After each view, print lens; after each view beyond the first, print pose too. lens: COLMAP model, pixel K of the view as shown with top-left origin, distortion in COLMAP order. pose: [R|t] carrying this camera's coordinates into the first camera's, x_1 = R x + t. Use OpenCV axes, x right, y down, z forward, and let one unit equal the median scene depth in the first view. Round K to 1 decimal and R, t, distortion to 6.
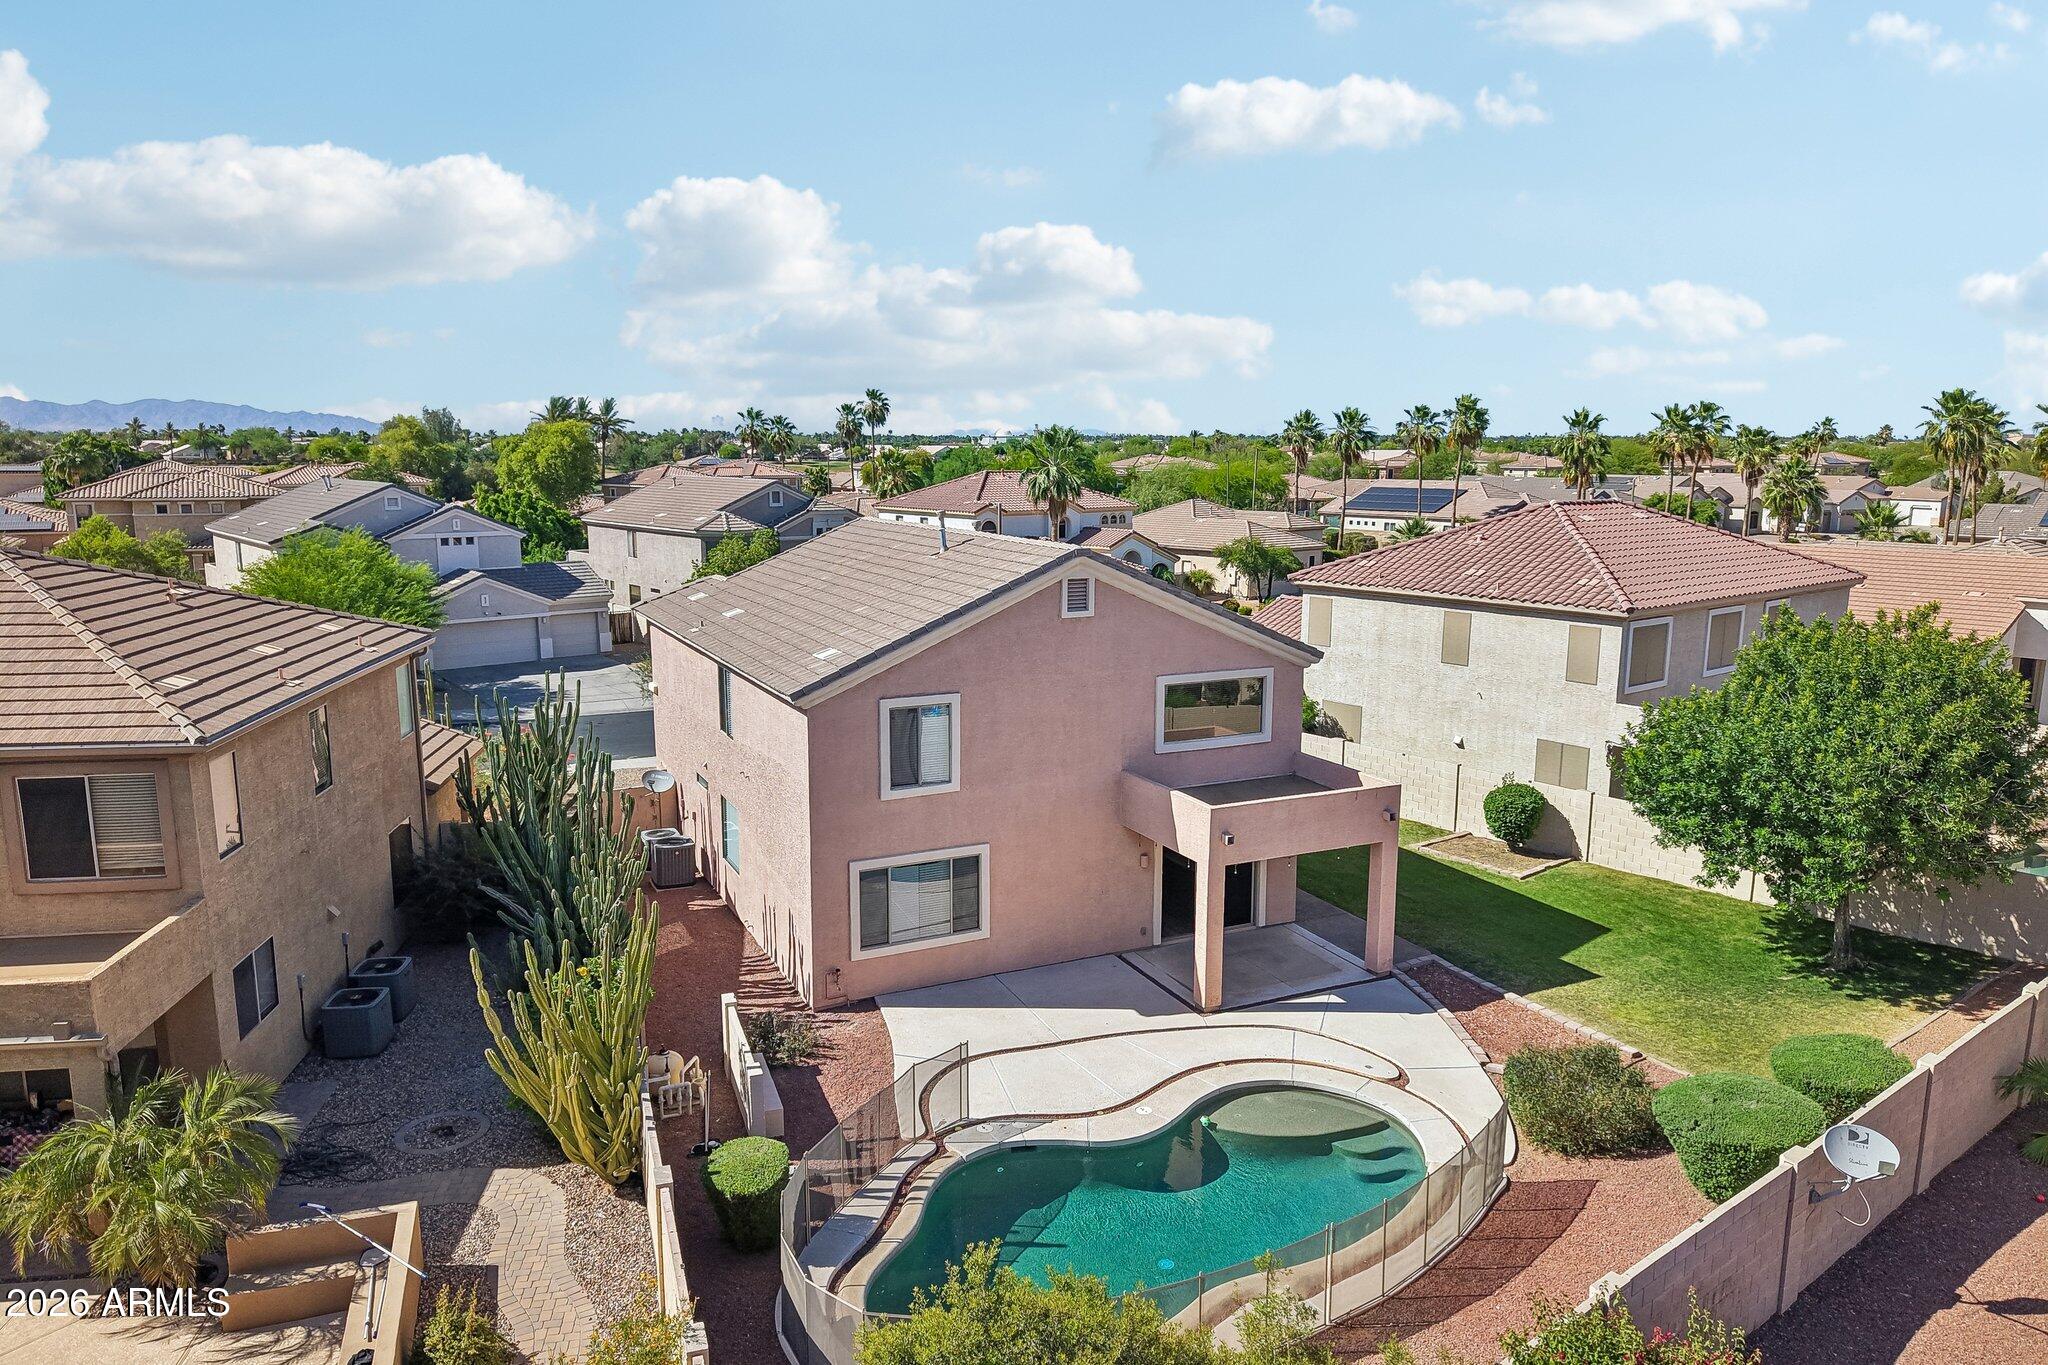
lens RADIAL K [[1362.5, 0, 1020.0], [0, 1362.5, 676.5], [0, 0, 1]] dist [0.055089, -0.065363]
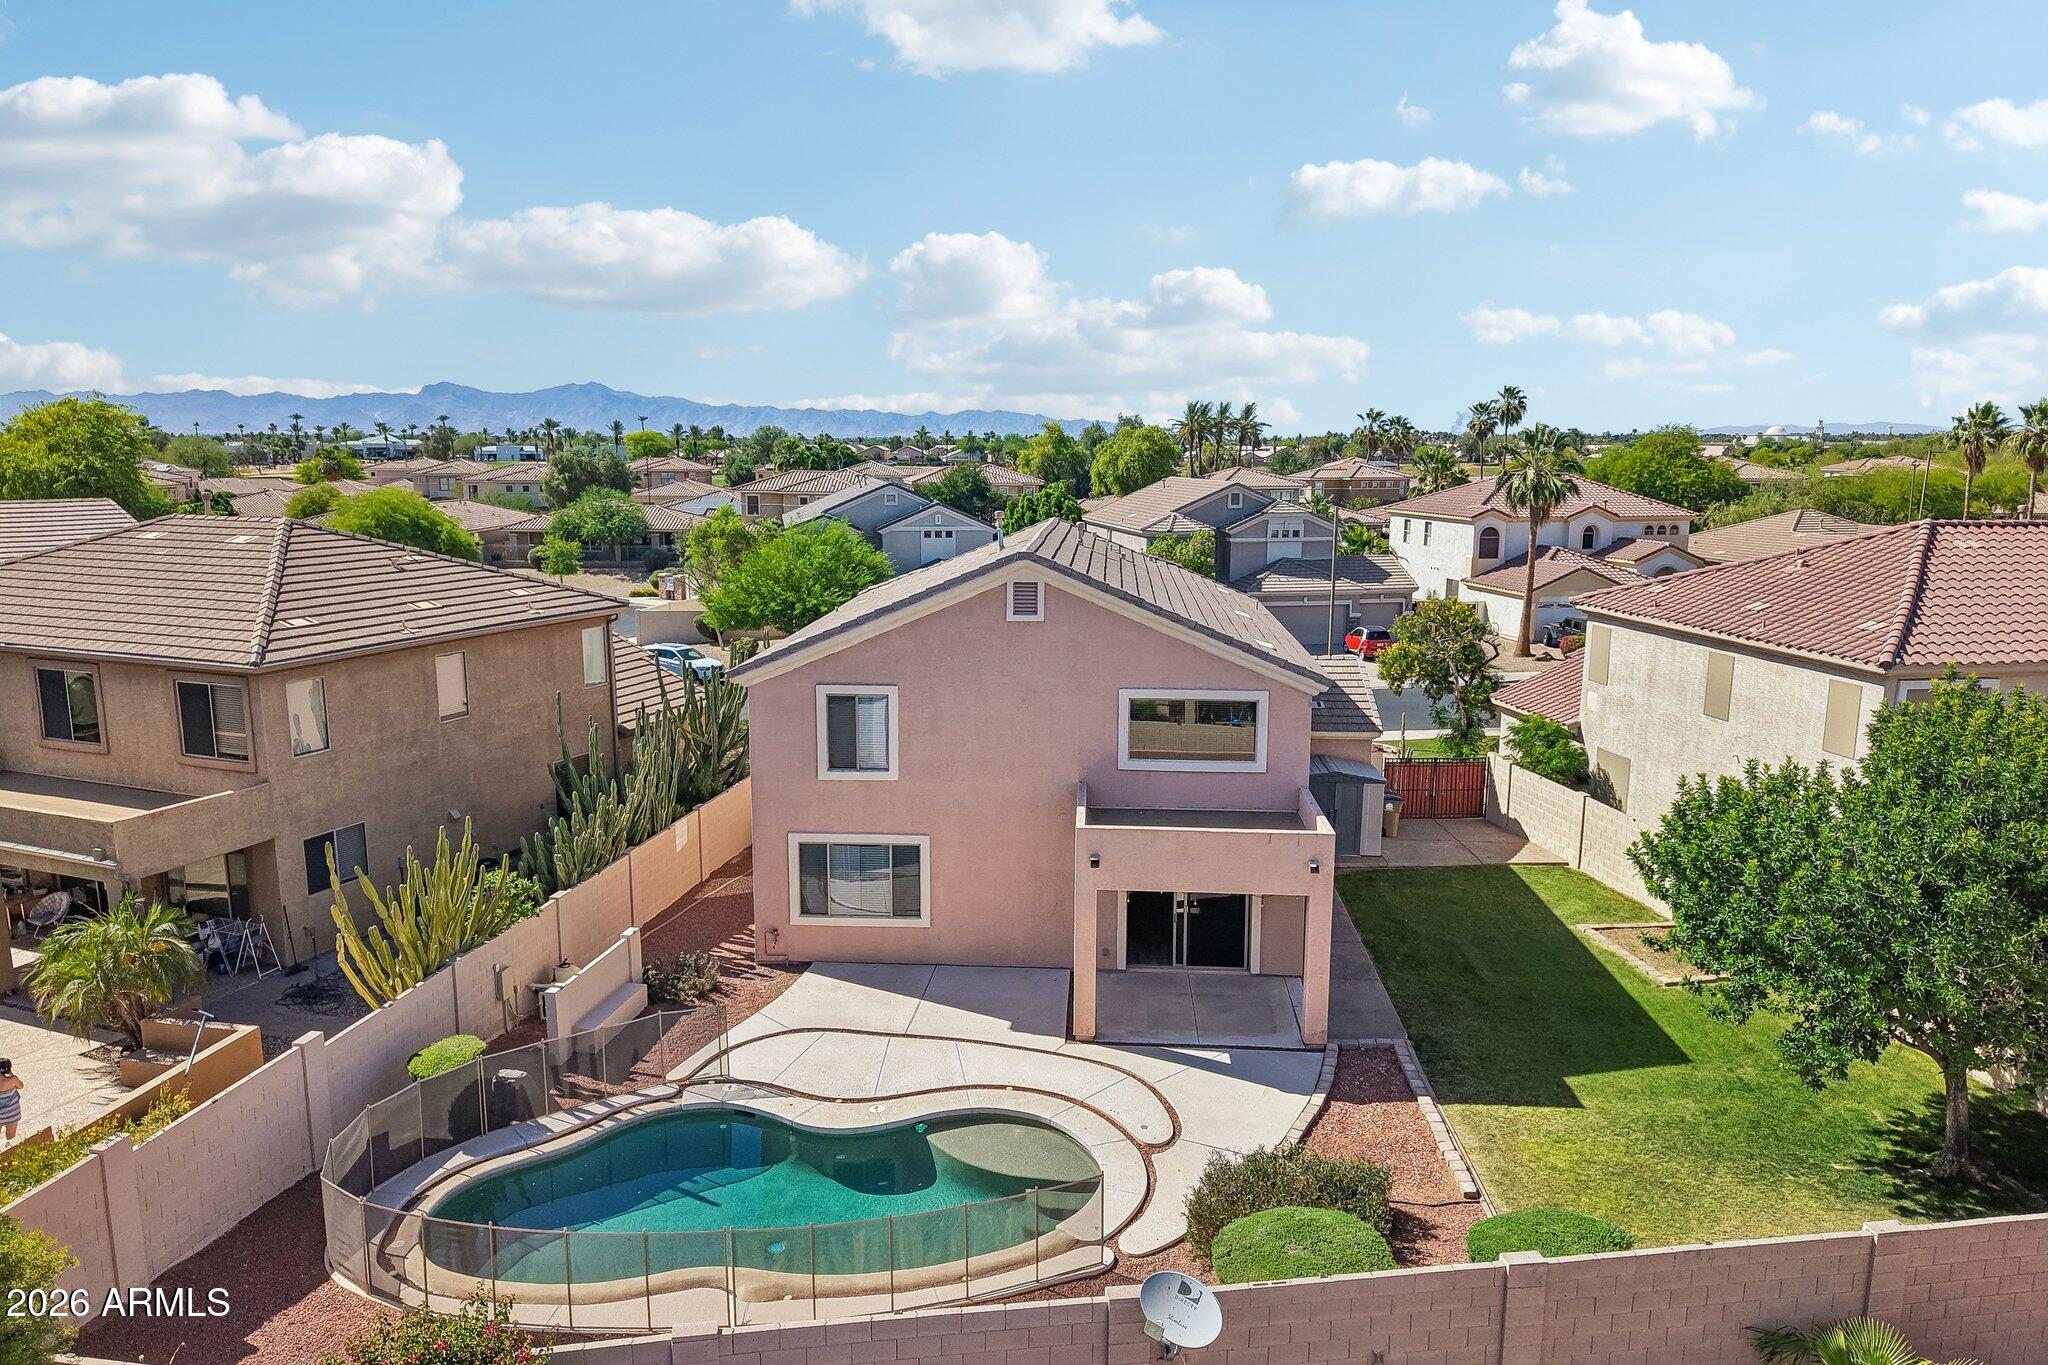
lens RADIAL K [[1362.5, 0, 1020.0], [0, 1362.5, 676.5], [0, 0, 1]] dist [0.055089, -0.065363]
pose [[0.868476, 0.081809, -0.488935, 0.524556], [-0.082540, 0.996385, 0.020104, -0.022811], [0.488812, 0.022897, 0.872089, 0.135438]]
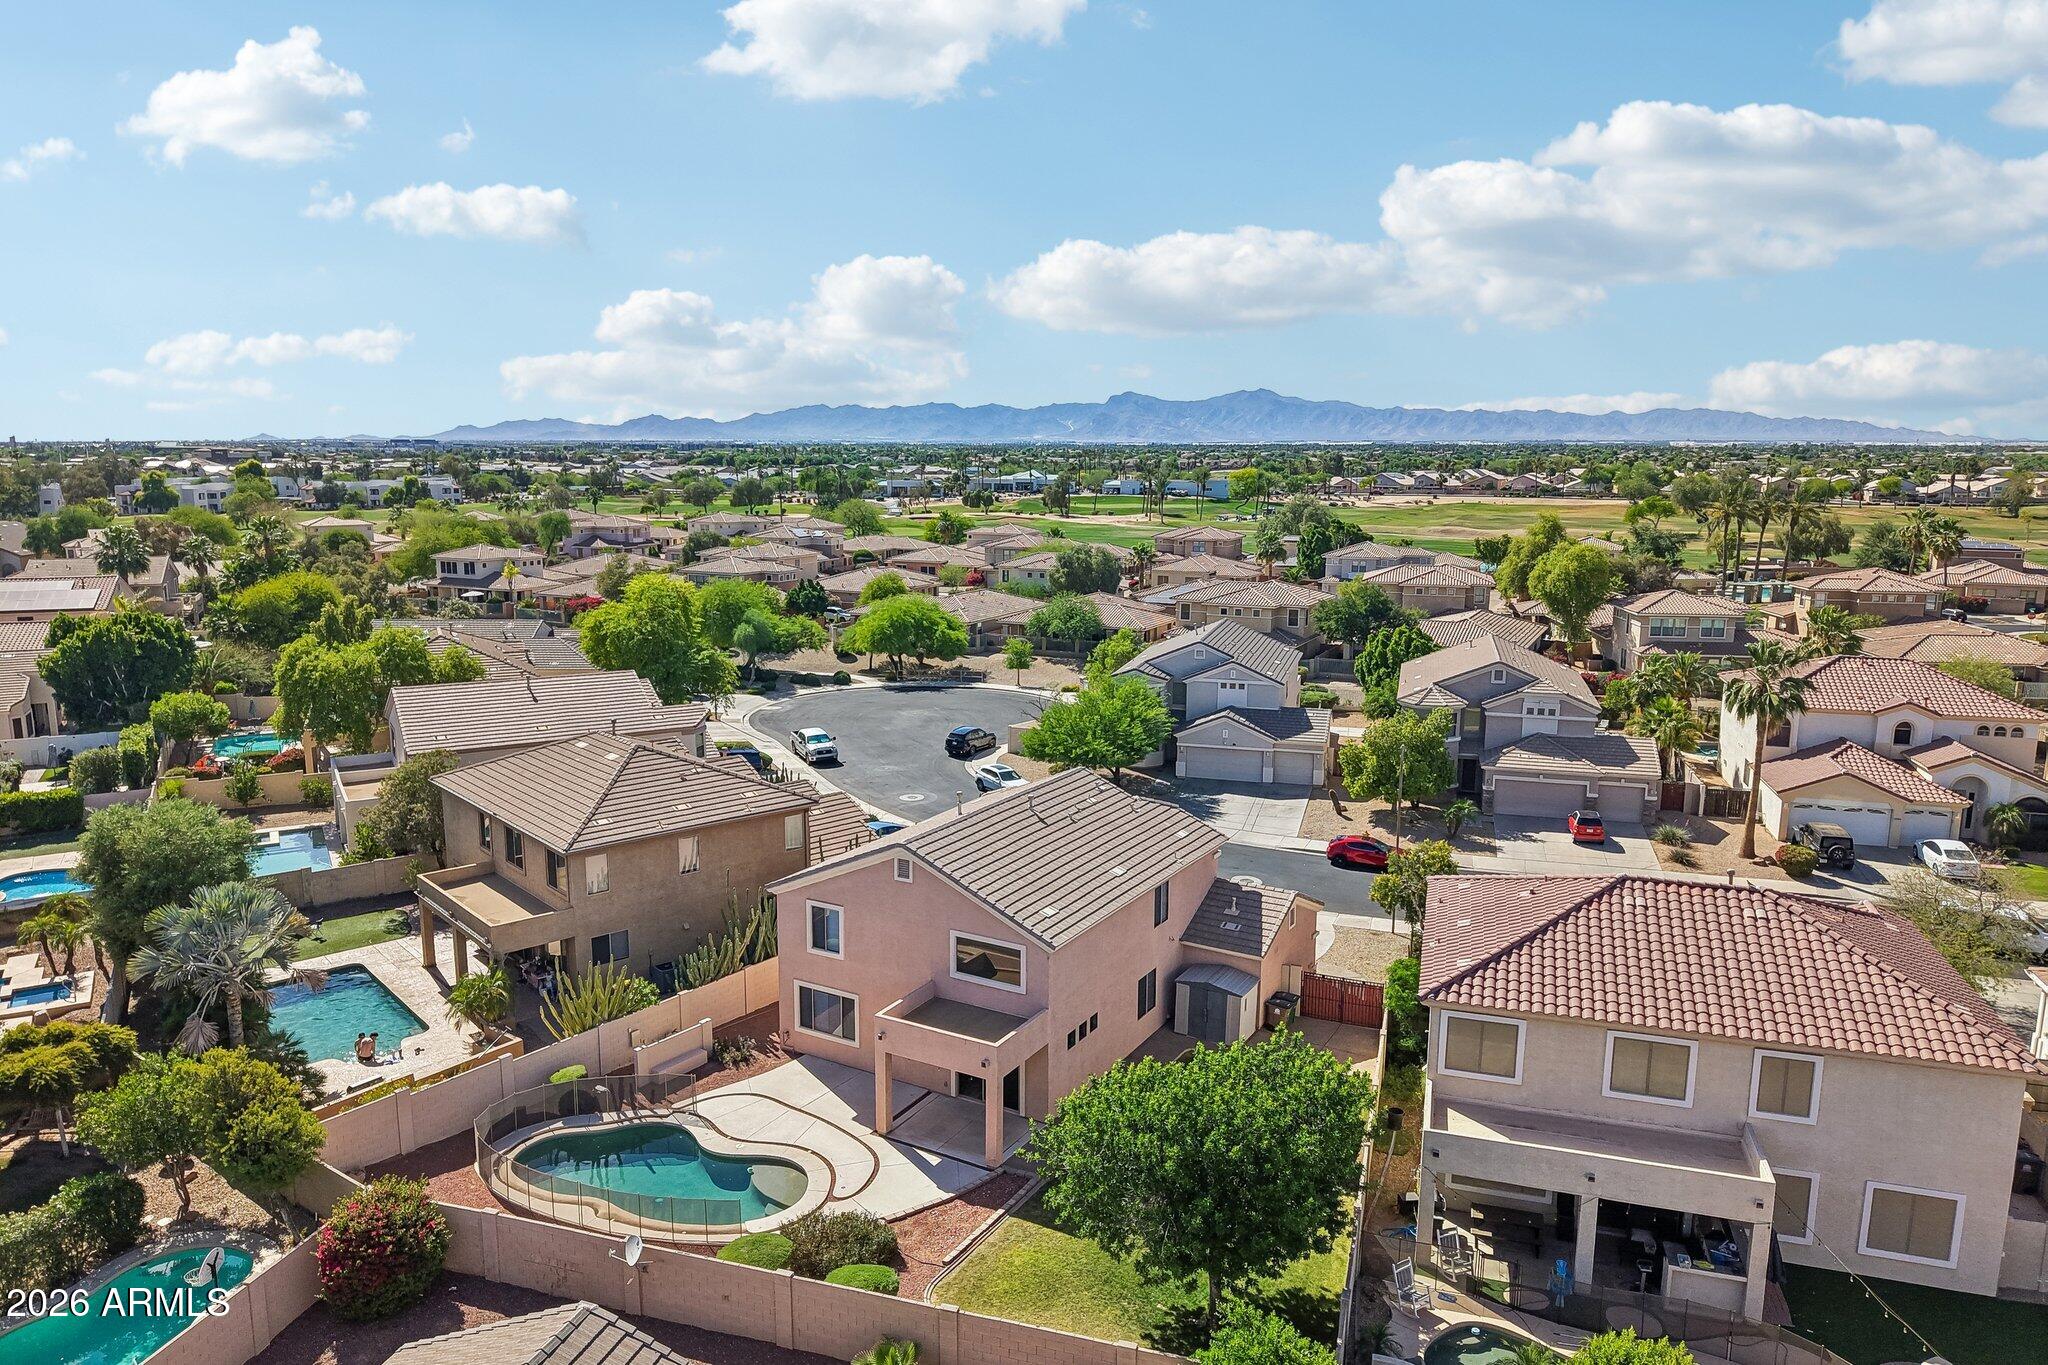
lens RADIAL K [[1362.5, 0, 1020.0], [0, 1362.5, 676.5], [0, 0, 1]] dist [0.055089, -0.065363]
pose [[0.553630, 0.135871, -0.821604, 1.483110], [-0.140351, 0.987711, 0.068766, -0.433471], [0.820851, 0.077242, 0.565896, 0.137501]]
